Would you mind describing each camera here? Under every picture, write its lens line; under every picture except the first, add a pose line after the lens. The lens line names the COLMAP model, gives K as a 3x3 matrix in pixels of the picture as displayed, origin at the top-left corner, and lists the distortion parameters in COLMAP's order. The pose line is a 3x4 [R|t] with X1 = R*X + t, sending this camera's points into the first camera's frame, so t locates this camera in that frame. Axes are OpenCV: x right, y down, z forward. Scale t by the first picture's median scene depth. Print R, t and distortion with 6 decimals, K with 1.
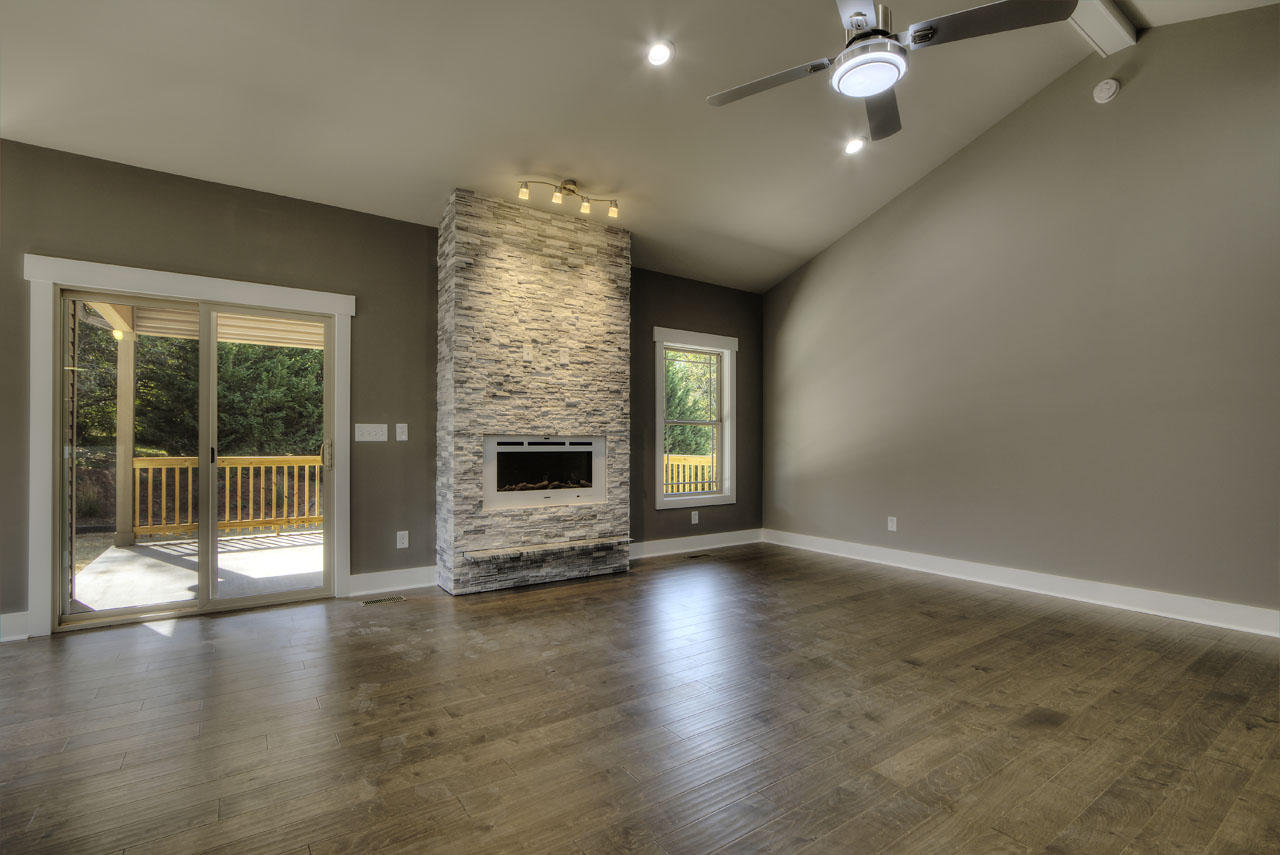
lens RADIAL K [[584.7, 0, 644.8], [0, 584.7, 436.9], [0, 0, 1]] dist [-0.017524, 0.003112]
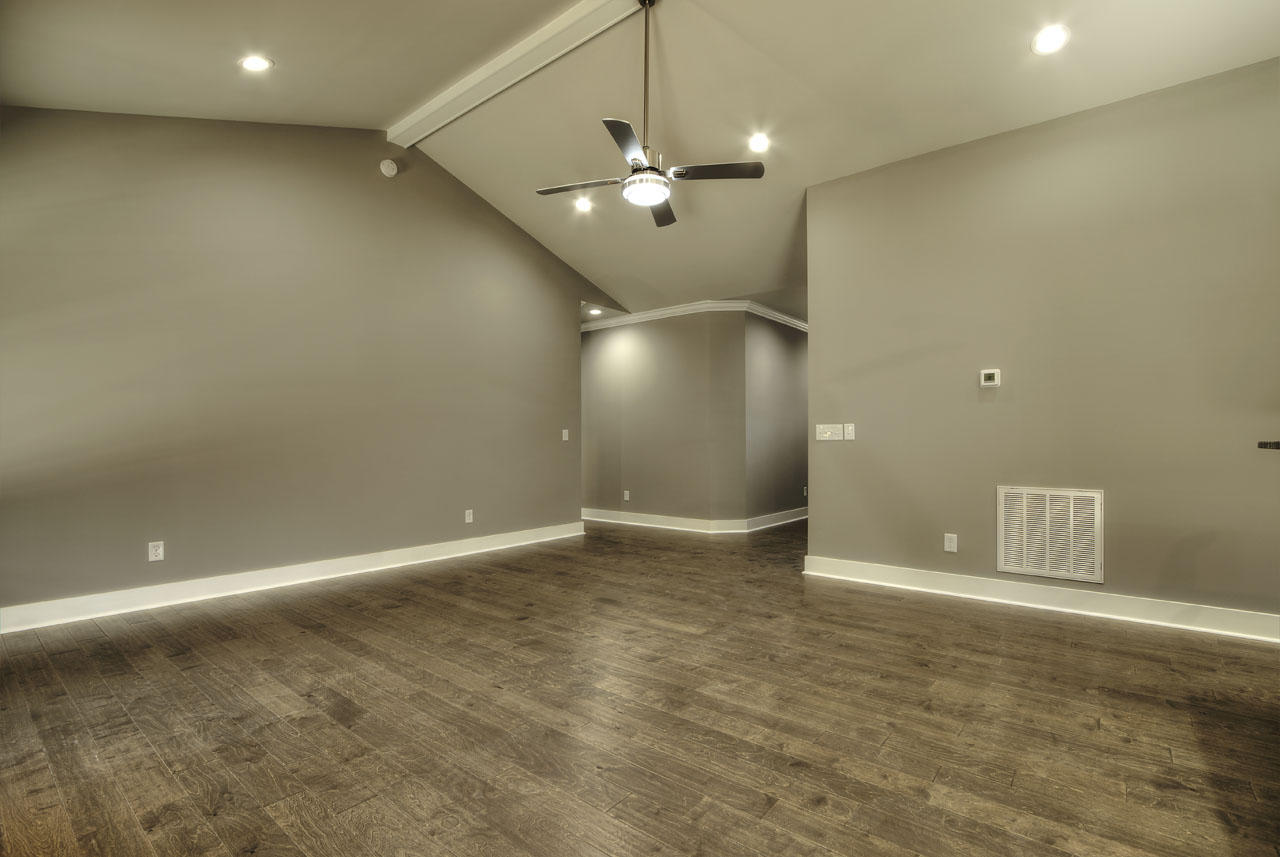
lens RADIAL K [[584.7, 0, 636.8], [0, 584.7, 438.7], [0, 0, 1]] dist [-0.017524, 0.003112]
pose [[-0.268858, 0.006187, 0.963160, -0.532440], [-0.011064, 0.999894, -0.009512, 0.007988], [-0.963116, -0.013214, -0.268761, 0.724280]]
